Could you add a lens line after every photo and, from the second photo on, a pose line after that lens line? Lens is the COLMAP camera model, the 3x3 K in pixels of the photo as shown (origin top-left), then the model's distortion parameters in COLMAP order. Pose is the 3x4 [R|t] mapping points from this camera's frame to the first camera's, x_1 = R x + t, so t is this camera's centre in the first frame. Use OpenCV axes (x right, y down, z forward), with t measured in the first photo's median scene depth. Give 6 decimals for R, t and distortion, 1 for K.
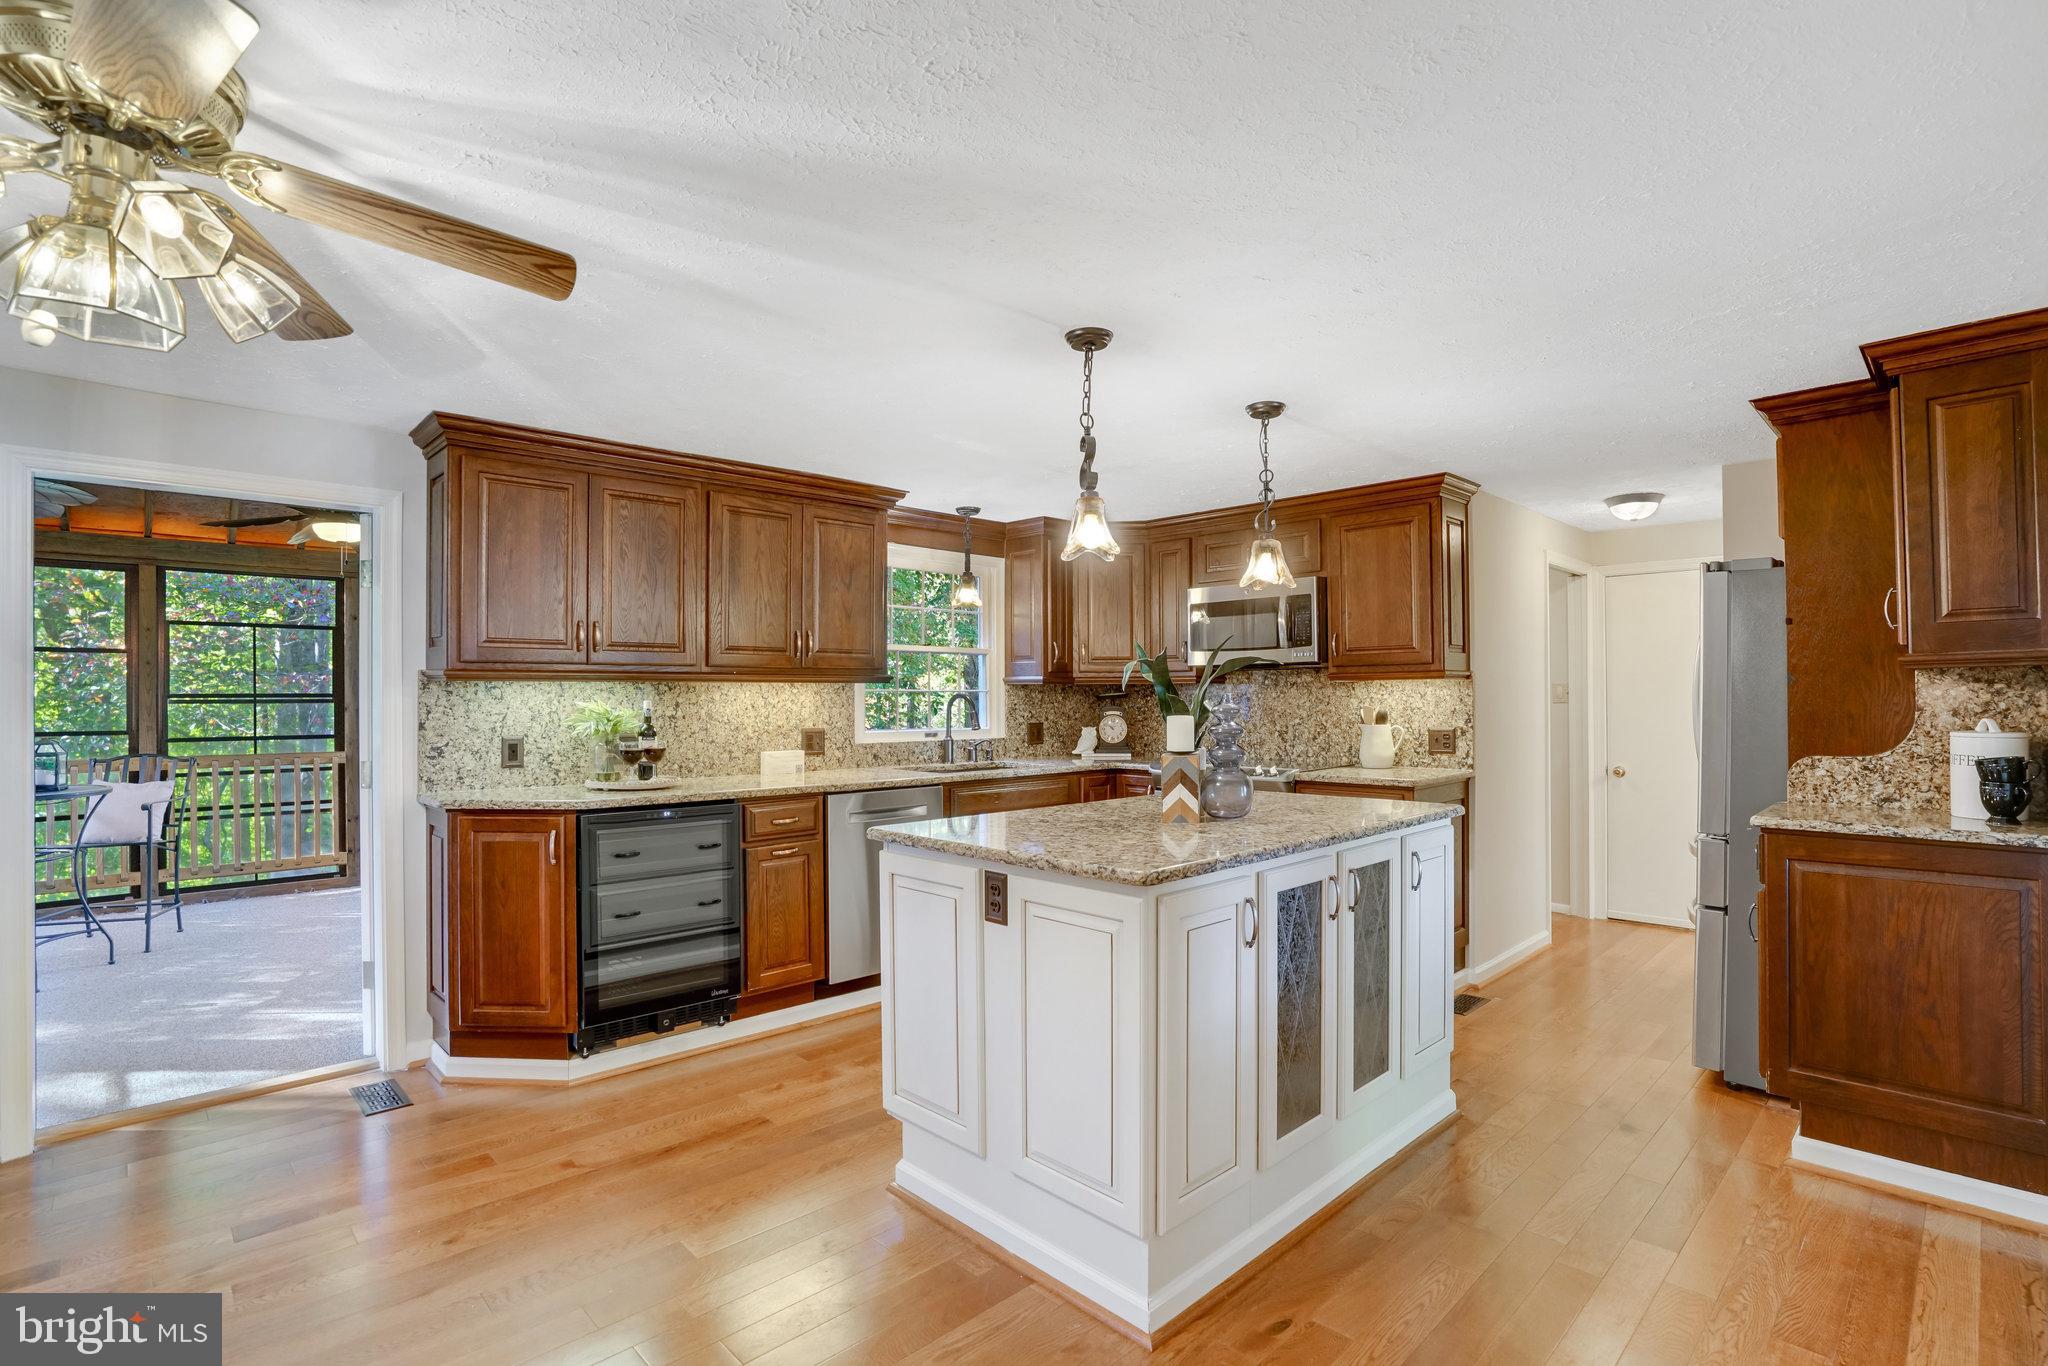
lens RADIAL K [[962.0, 0, 1014.6], [0, 962.0, 684.9], [0, 0, 1]] dist [-0.052193, 0.017647]
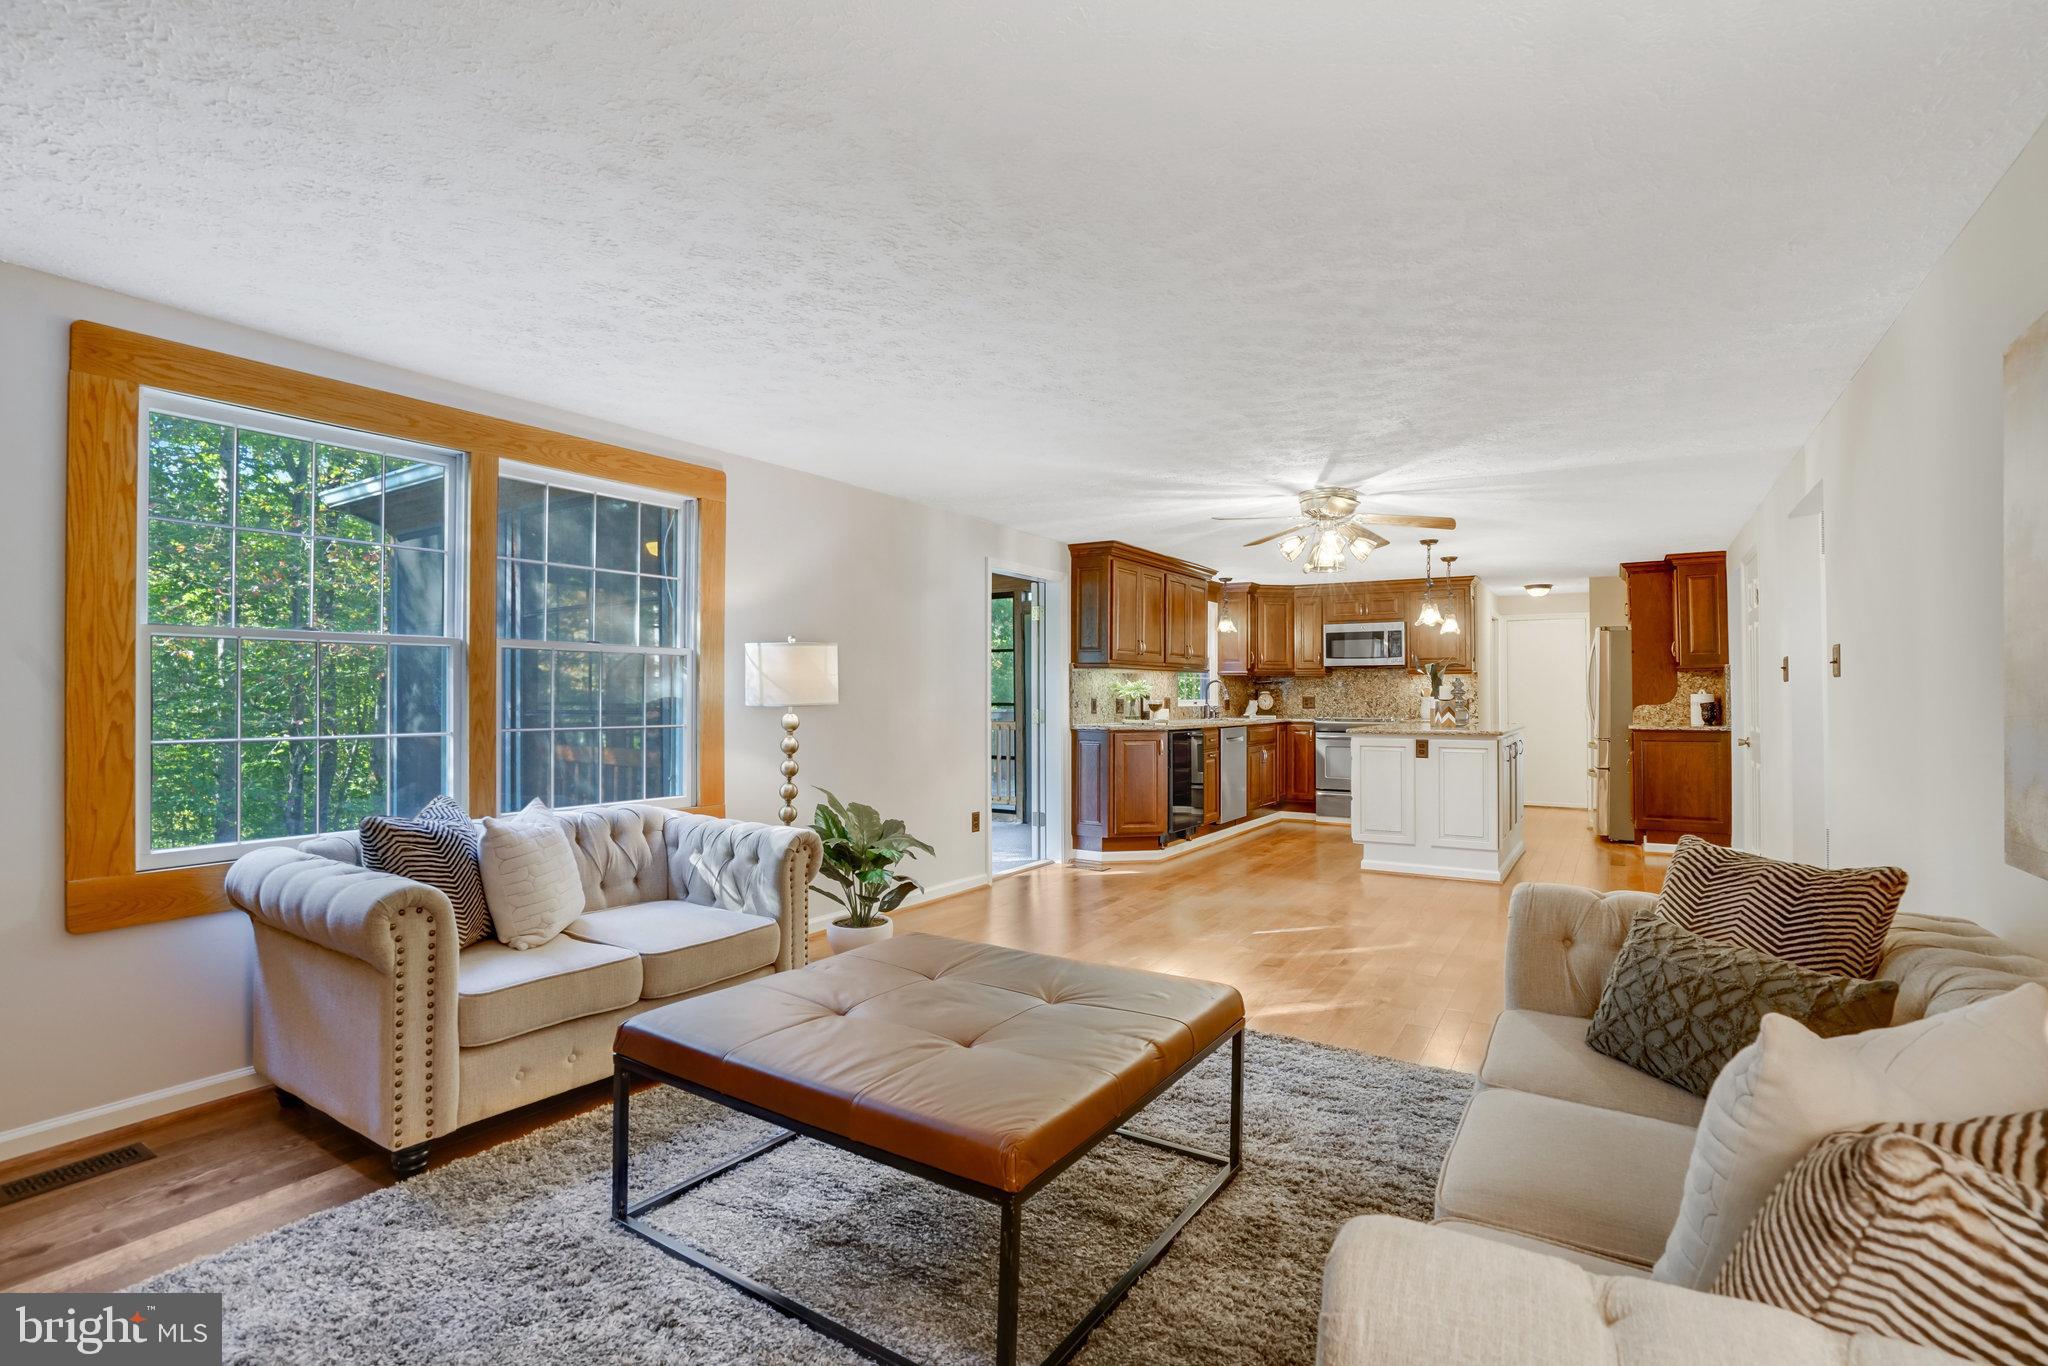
lens RADIAL K [[962.0, 0, 1010.4], [0, 962.0, 676.5], [0, 0, 1]] dist [-0.052193, 0.017647]
pose [[0.972669, 0.009656, 0.231995, -1.003963], [-0.007944, 0.999934, -0.008312, 0.024526], [-0.232060, 0.006242, 0.972681, -0.778363]]
